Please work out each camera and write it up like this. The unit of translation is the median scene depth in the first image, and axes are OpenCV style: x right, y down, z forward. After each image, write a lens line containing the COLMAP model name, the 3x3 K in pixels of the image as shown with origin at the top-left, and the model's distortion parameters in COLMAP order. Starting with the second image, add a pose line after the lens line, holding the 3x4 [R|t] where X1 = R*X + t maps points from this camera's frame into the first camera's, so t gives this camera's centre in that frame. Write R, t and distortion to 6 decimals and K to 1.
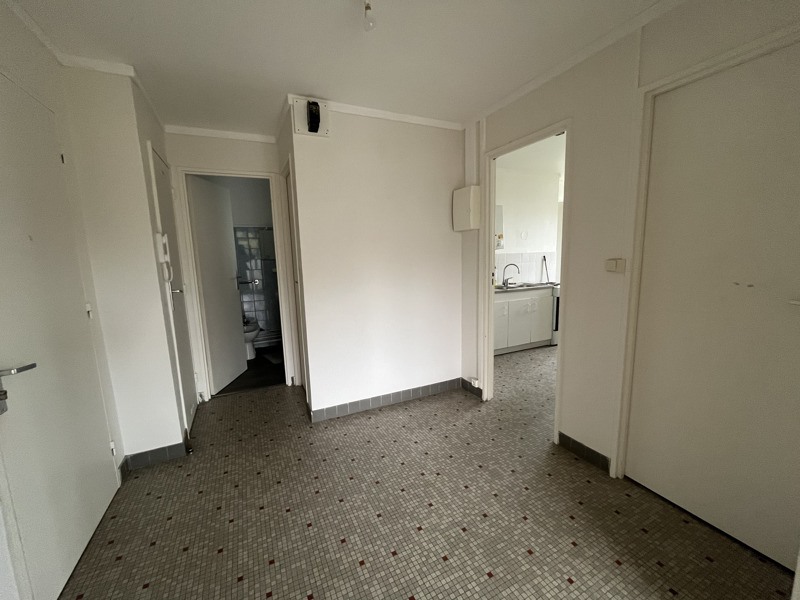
lens RADIAL K [[327.0, 0, 400.0], [0, 327.0, 300.0], [0, 0, 1]] dist [-0.000976, 0.000054]
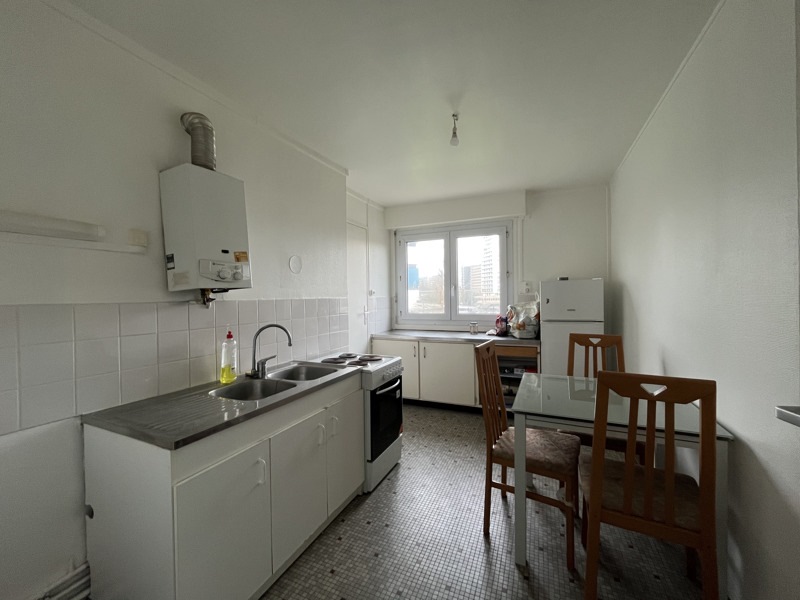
lens RADIAL K [[327.0, 0, 400.0], [0, 327.0, 300.0], [0, 0, 1]] dist [-0.000976, 0.000054]
pose [[0.758880, 0.006923, 0.651194, 0.197234], [0.082152, 0.990937, -0.106273, -0.086038], [-0.646028, 0.134145, 0.751434, 0.589660]]
